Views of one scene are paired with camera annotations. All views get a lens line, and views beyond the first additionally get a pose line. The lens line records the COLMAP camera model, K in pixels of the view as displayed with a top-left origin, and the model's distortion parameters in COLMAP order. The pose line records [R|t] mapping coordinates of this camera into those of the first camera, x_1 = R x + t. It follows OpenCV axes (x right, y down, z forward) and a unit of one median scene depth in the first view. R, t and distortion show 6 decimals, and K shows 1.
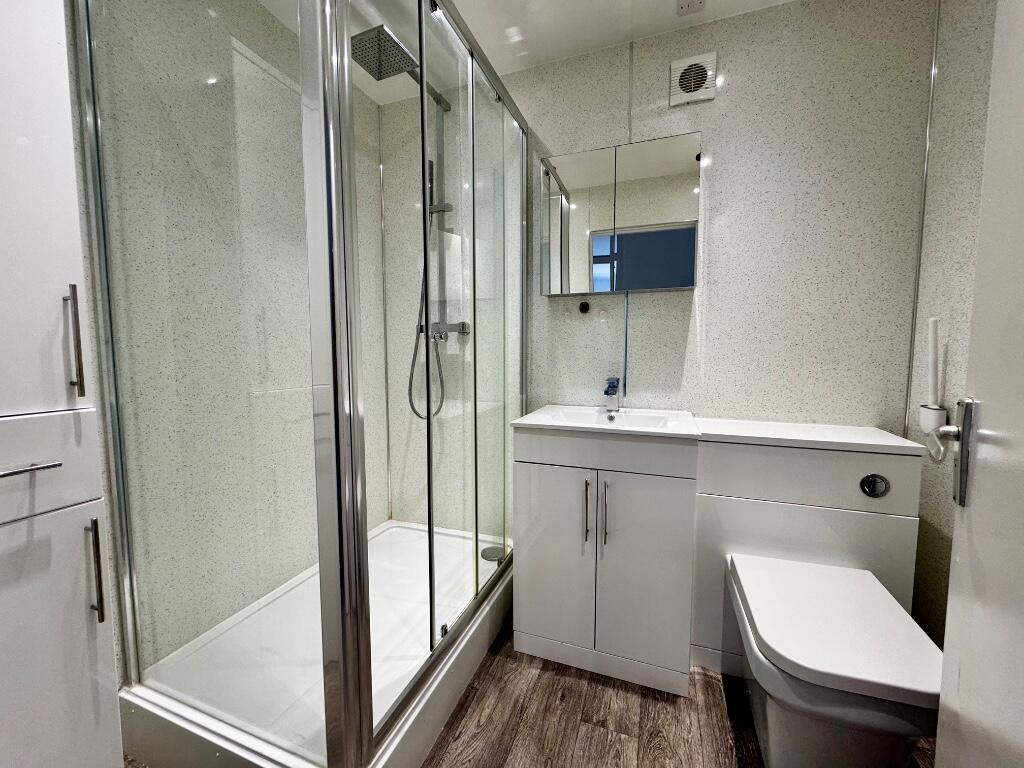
lens RADIAL K [[409.0, 0, 512.0], [0, 409.0, 384.0], [0, 0, 1]] dist [-0.000289, 0.000045]
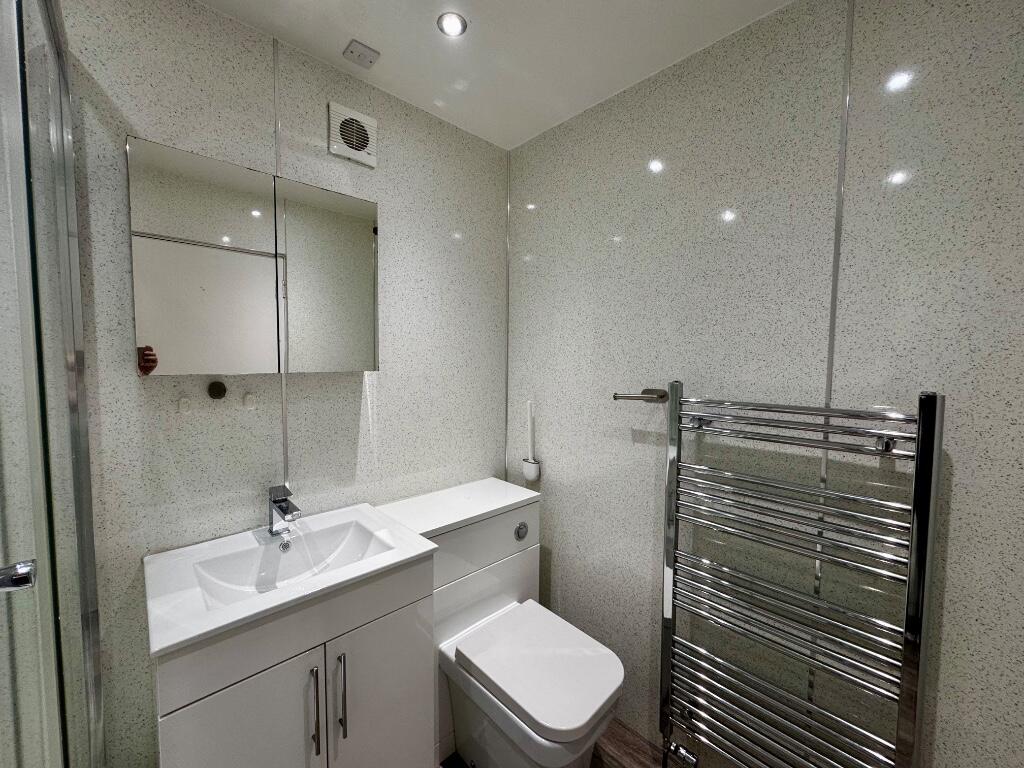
lens RADIAL K [[409.0, 0, 512.0], [0, 409.0, 384.0], [0, 0, 1]] dist [-0.000289, 0.000045]
pose [[0.441139, -0.053252, 0.895858, -0.229852], [0.063181, 0.997604, 0.028189, -0.211560], [-0.895212, 0.044166, 0.443446, 0.325313]]
